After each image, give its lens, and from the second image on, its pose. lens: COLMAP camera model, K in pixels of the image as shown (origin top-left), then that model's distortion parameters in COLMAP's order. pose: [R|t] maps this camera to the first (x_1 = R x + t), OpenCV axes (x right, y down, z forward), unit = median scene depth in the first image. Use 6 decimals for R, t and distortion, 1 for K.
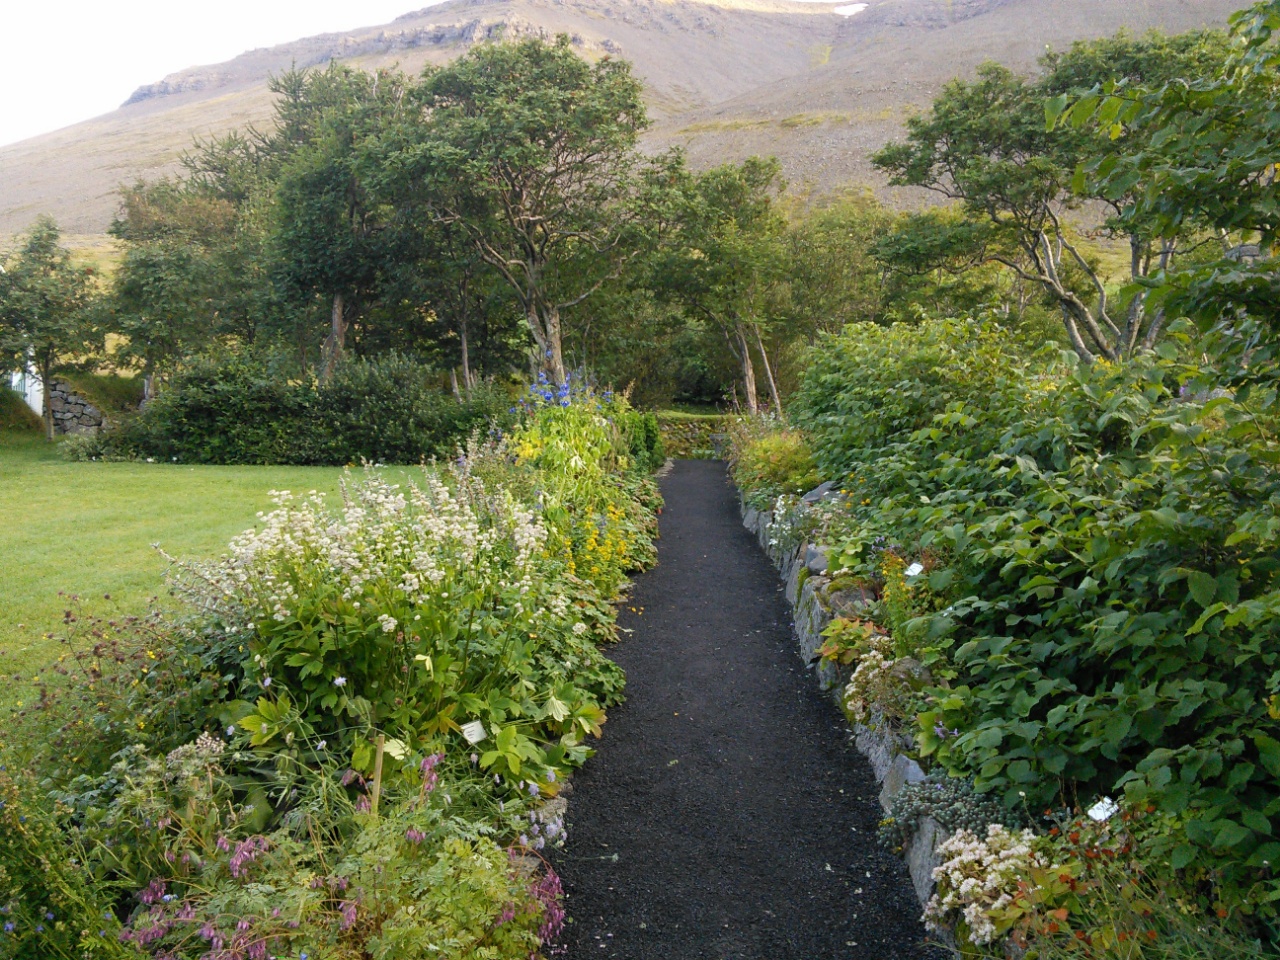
lens RADIAL K [[1061.6, 0, 644.6], [0, 1061.6, 487.9], [0, 0, 1]] dist [0.081736, -0.020632]
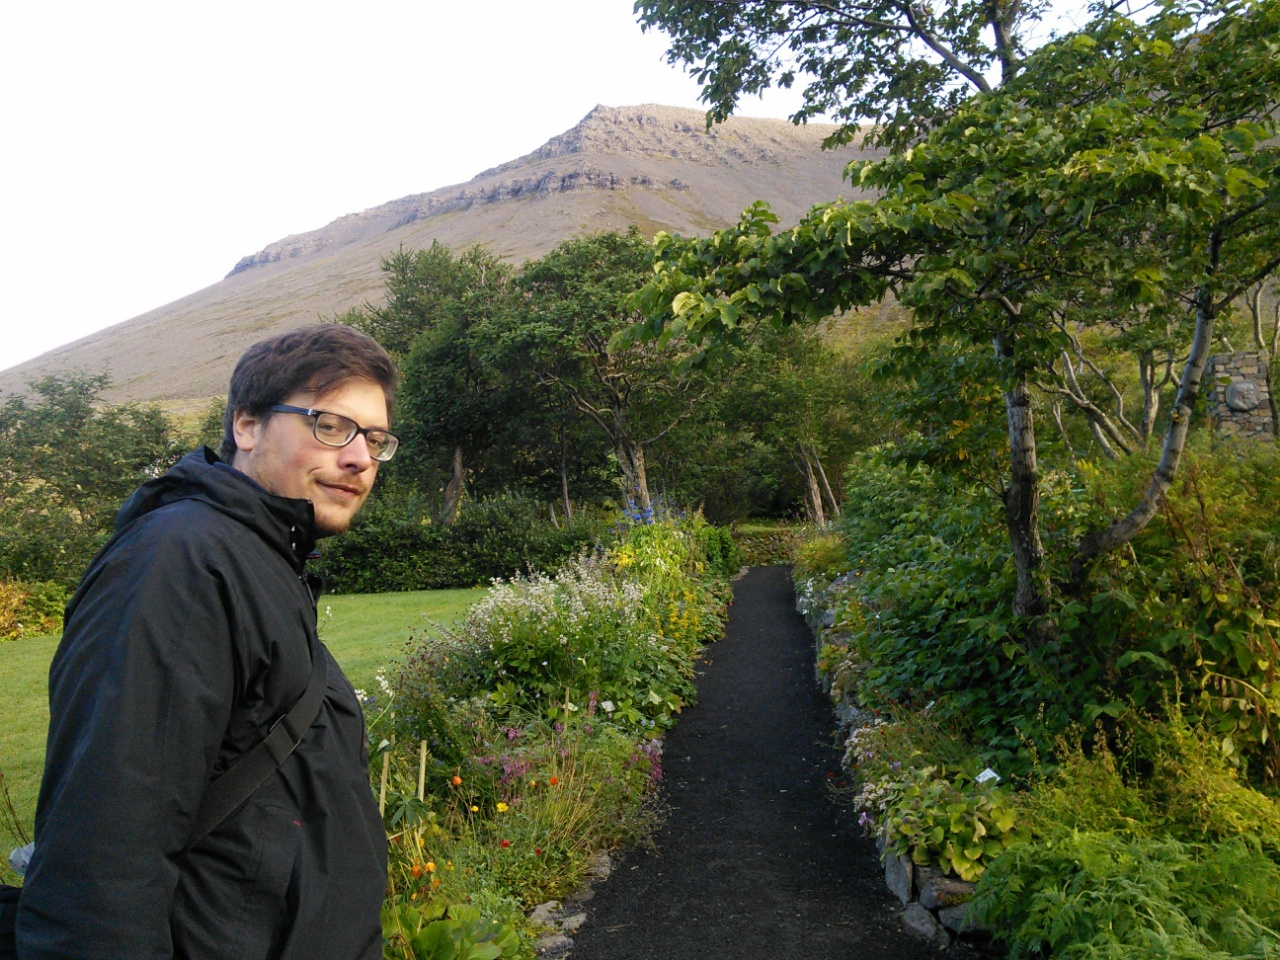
lens RADIAL K [[1061.6, 0, 644.0], [0, 1061.6, 484.6], [0, 0, 1]] dist [0.081736, -0.020632]
pose [[0.994570, -0.065716, -0.080695, 0.015262], [0.055915, 0.991411, -0.118230, 0.016907], [0.087771, 0.113076, 0.989702, -0.180234]]
